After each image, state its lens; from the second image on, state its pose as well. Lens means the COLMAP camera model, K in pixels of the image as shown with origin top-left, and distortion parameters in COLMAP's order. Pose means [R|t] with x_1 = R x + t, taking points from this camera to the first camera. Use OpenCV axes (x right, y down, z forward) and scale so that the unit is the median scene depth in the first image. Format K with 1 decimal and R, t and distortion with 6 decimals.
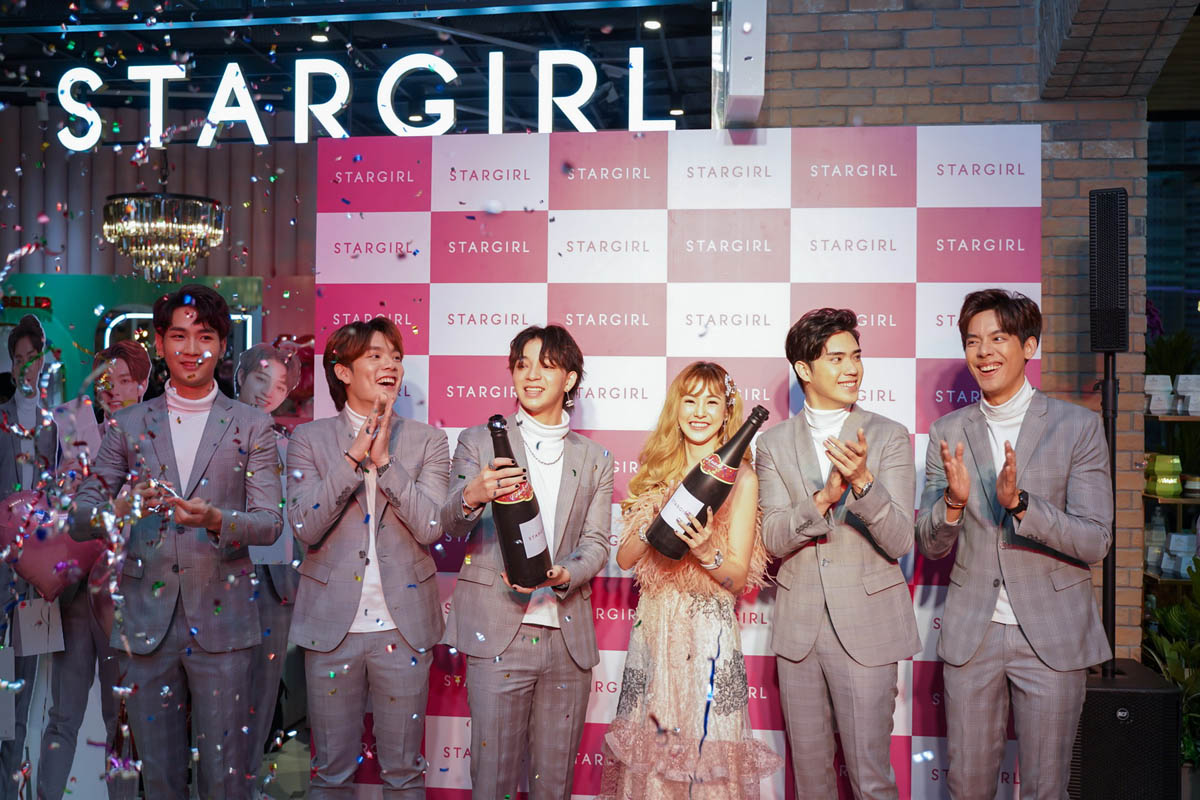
lens RADIAL K [[1178.0, 0, 591.5], [0, 1178.0, 397.1], [0, 0, 1]] dist [-0.025210, 0.000000]
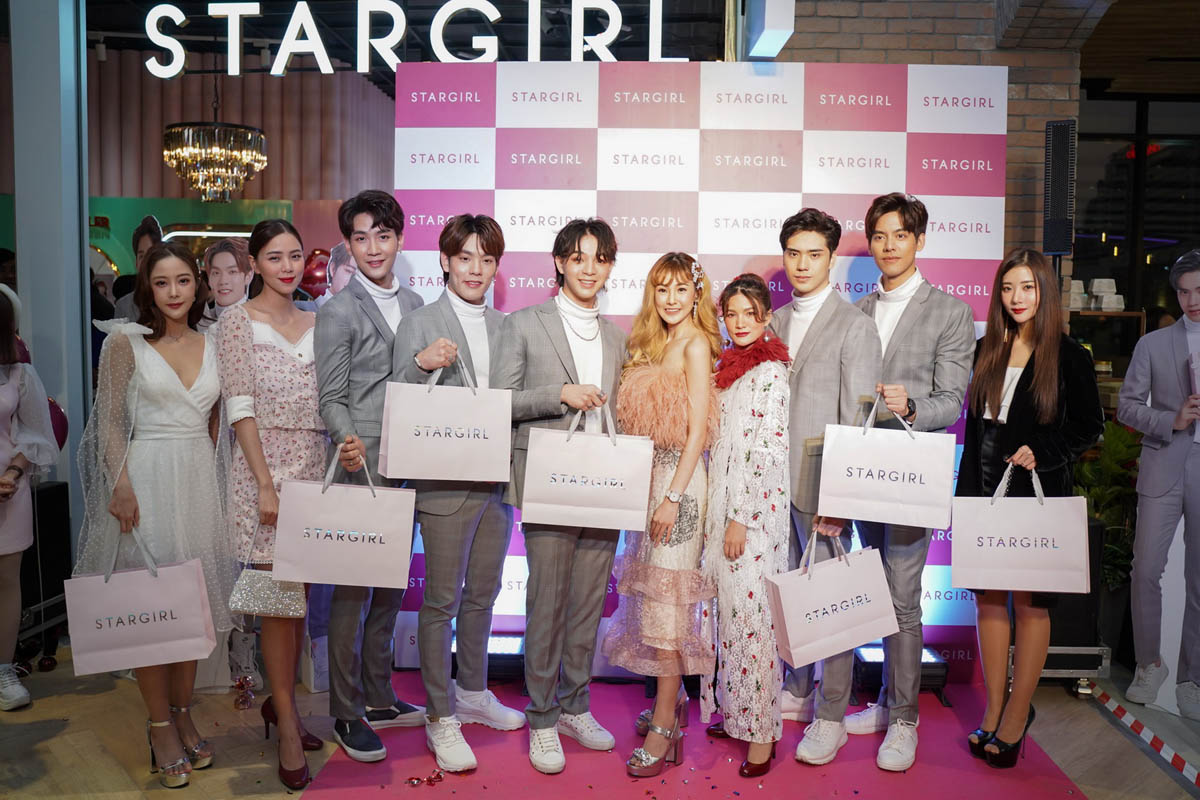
lens RADIAL K [[991.4, 0, 593.5], [0, 991.4, 402.0], [0, 0, 1]] dist [-0.096736, 0.058444]
pose [[0.997344, -0.000653, 0.072836, -0.107336], [-0.005222, 0.996745, 0.080449, 0.032566], [-0.072651, -0.080615, 0.994094, 0.005800]]
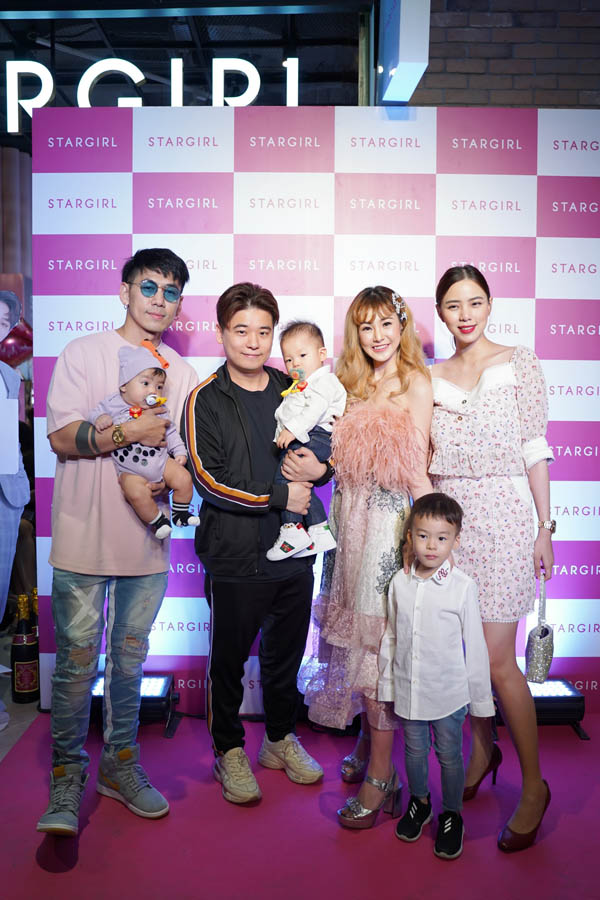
lens RADIAL K [[782.8, 0, 293.6], [0, 782.8, 442.1], [0, 0, 1]] dist [-0.064165, -0.020179]
pose [[0.993539, -0.012178, 0.112839, -0.065084], [0.003143, 0.996797, 0.079908, 0.047098], [-0.113451, -0.079037, 0.990395, 0.191958]]
